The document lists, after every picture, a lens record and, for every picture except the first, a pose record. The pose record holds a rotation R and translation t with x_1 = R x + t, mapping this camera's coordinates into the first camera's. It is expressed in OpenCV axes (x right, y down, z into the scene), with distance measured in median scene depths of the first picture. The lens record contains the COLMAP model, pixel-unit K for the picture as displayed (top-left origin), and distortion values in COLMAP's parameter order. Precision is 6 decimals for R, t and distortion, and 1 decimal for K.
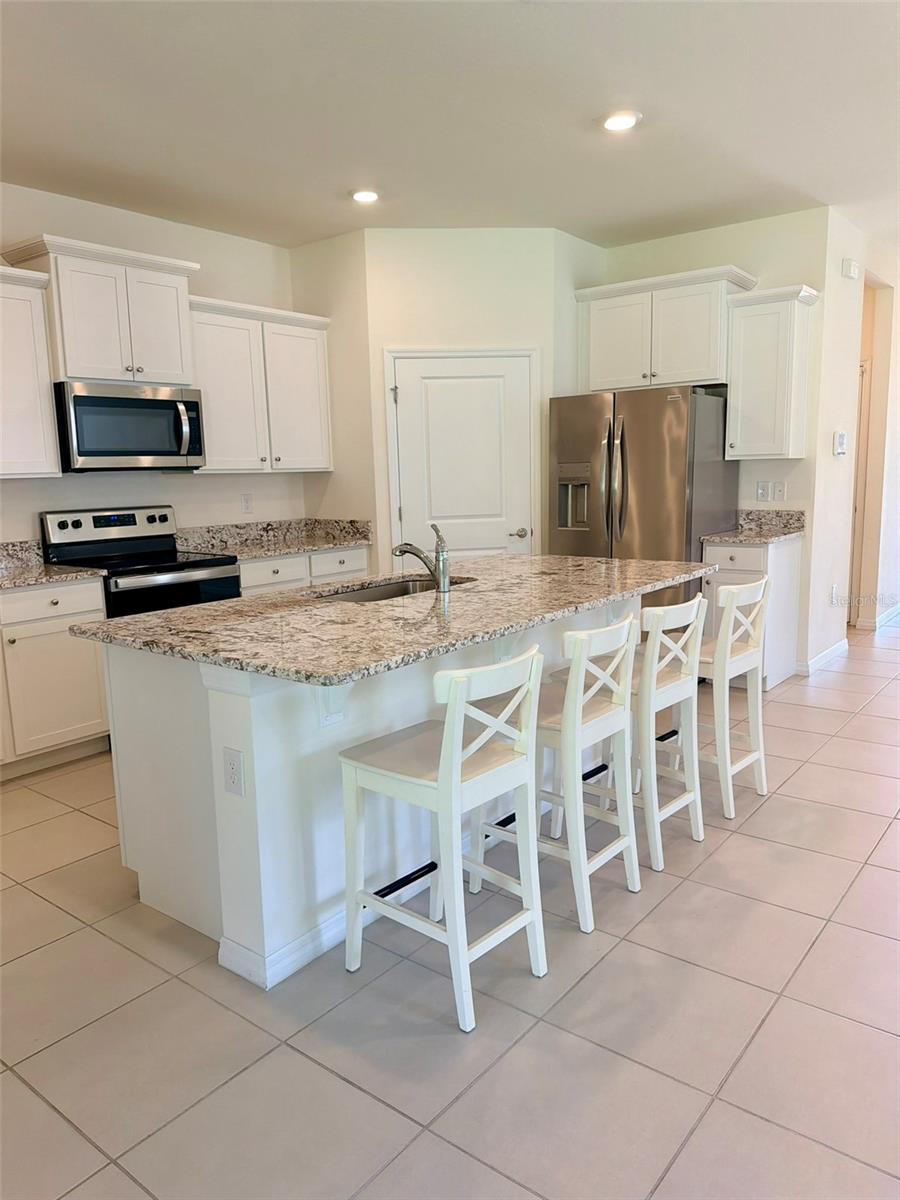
lens RADIAL K [[854.1, 0, 458.3], [0, 854.1, 599.8], [0, 0, 1]] dist [0.075384, -0.095388]
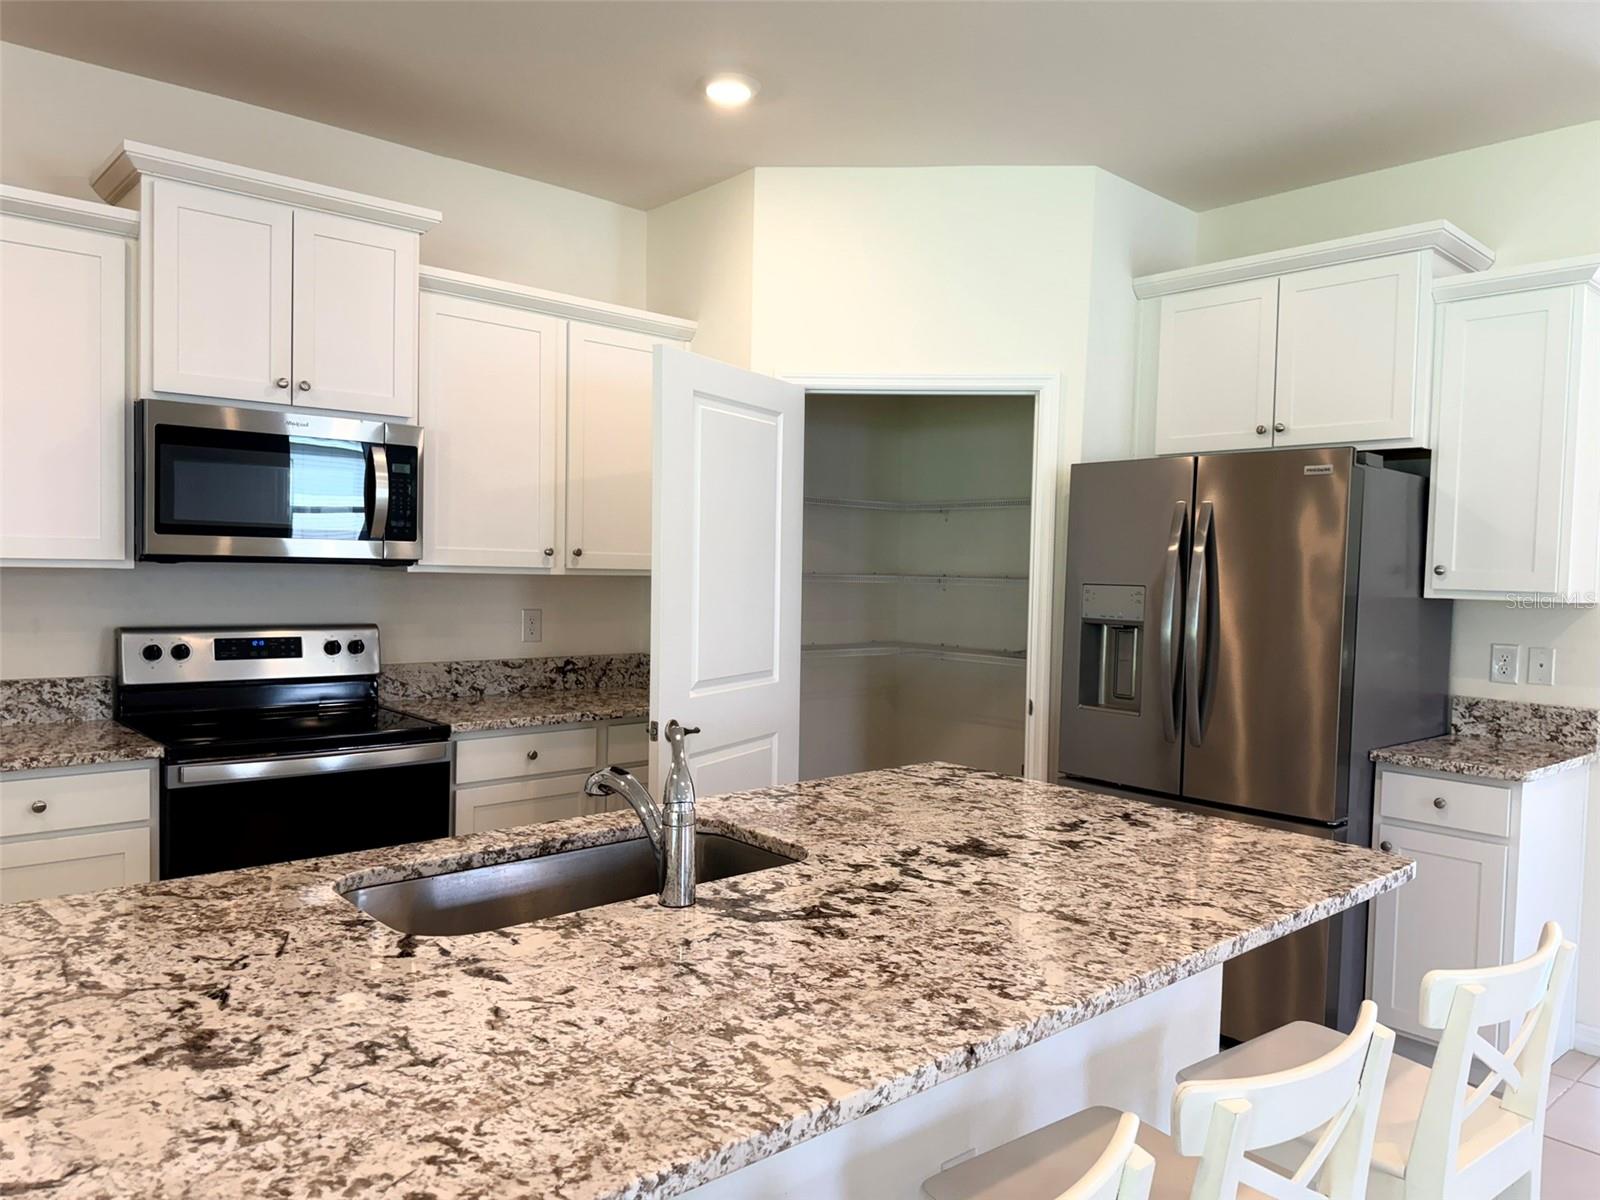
lens RADIAL K [[1138.8, 0, 804.1], [0, 1138.8, 606.4], [0, 0, 1]] dist [0.075384, -0.095388]
pose [[0.982277, 0.056544, -0.178701, 0.079542], [-0.076997, 0.990981, -0.109672, -0.058560], [0.170888, 0.121487, 0.977772, 0.295647]]
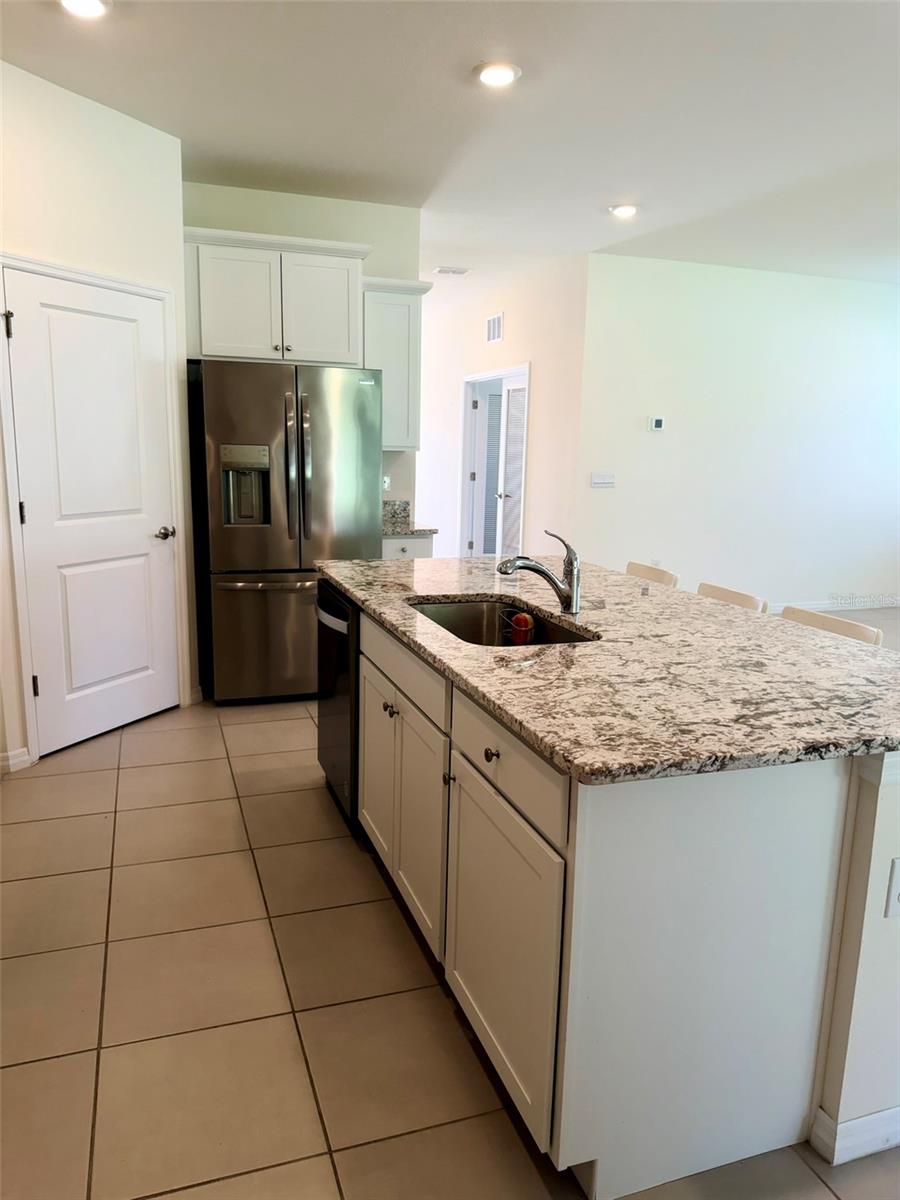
lens RADIAL K [[854.1, 0, 458.3], [0, 854.1, 599.8], [0, 0, 1]] dist [0.075384, -0.095388]
pose [[0.532275, -0.112584, 0.839052, -0.484570], [0.091987, 0.992941, 0.074879, -0.058776], [-0.841559, 0.037326, 0.538874, 0.410422]]
